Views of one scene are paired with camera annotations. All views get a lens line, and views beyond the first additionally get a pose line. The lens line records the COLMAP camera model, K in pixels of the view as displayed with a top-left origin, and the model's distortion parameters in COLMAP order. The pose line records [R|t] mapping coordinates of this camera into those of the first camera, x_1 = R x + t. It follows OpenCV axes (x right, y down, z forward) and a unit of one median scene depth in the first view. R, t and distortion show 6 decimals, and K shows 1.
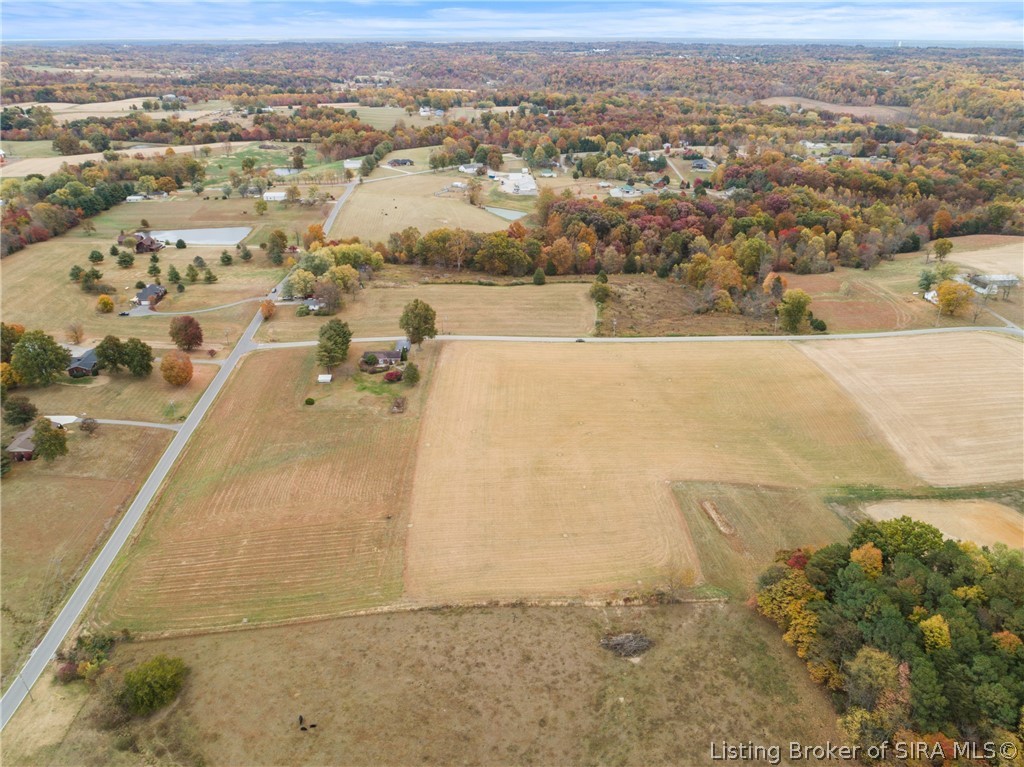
lens RADIAL K [[773.3, 0, 513.2], [0, 773.3, 390.6], [0, 0, 1]] dist [-0.025508, 0.014618]
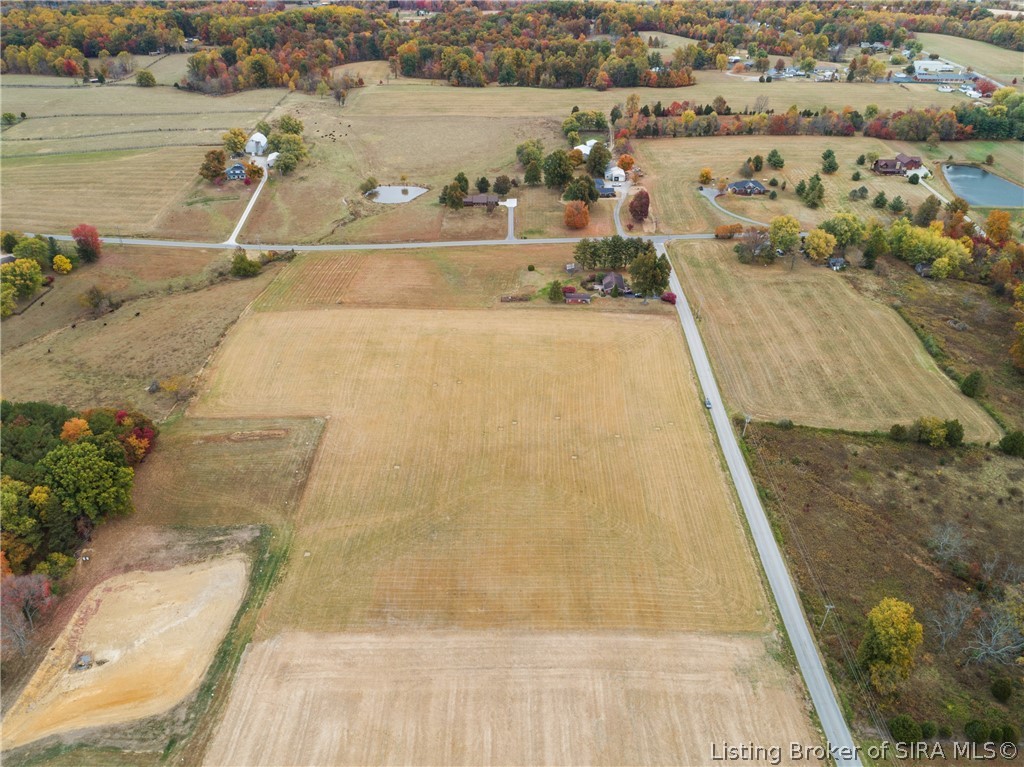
lens RADIAL K [[773.3, 0, 512.1], [0, 773.3, 384.6], [0, 0, 1]] dist [-0.025508, 0.014618]
pose [[-0.056608, 0.531915, -0.844903, 0.901028], [-0.428126, 0.751573, 0.501843, -0.467369], [0.901944, 0.390133, 0.185181, 0.883330]]
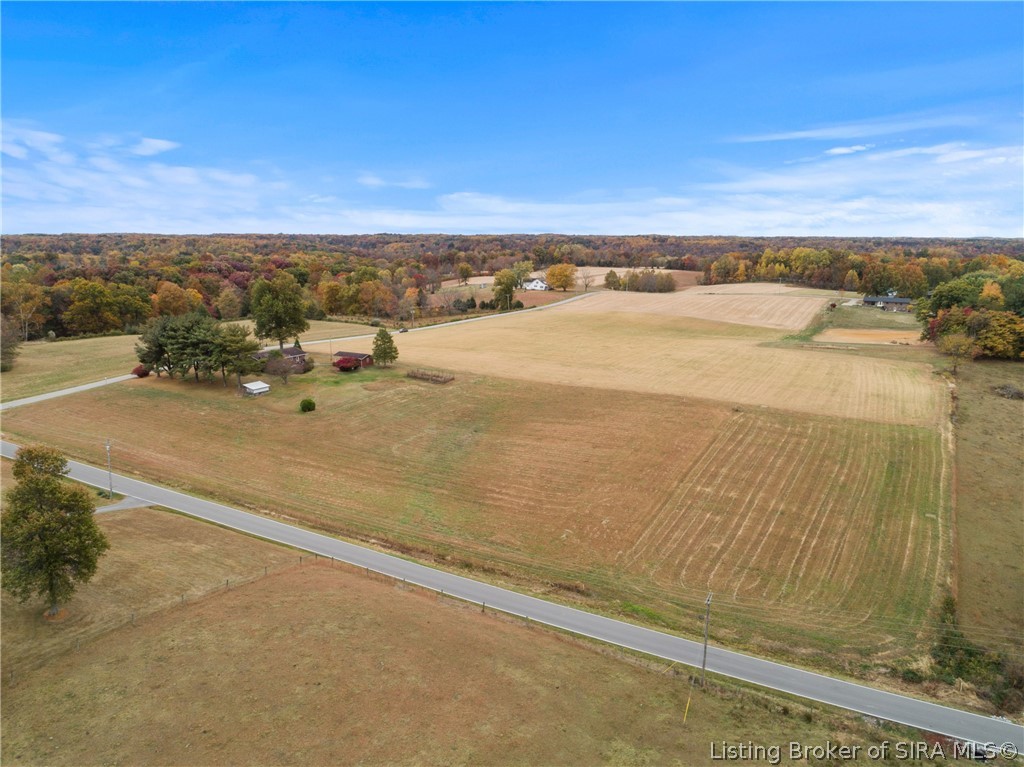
lens RADIAL K [[773.3, 0, 511.6], [0, 773.3, 384.7], [0, 0, 1]] dist [-0.025508, 0.014618]
pose [[0.521788, -0.161586, 0.837632, -0.689707], [0.361659, 0.931192, -0.045654, 0.083126], [-0.772619, 0.326759, 0.544324, 0.629319]]
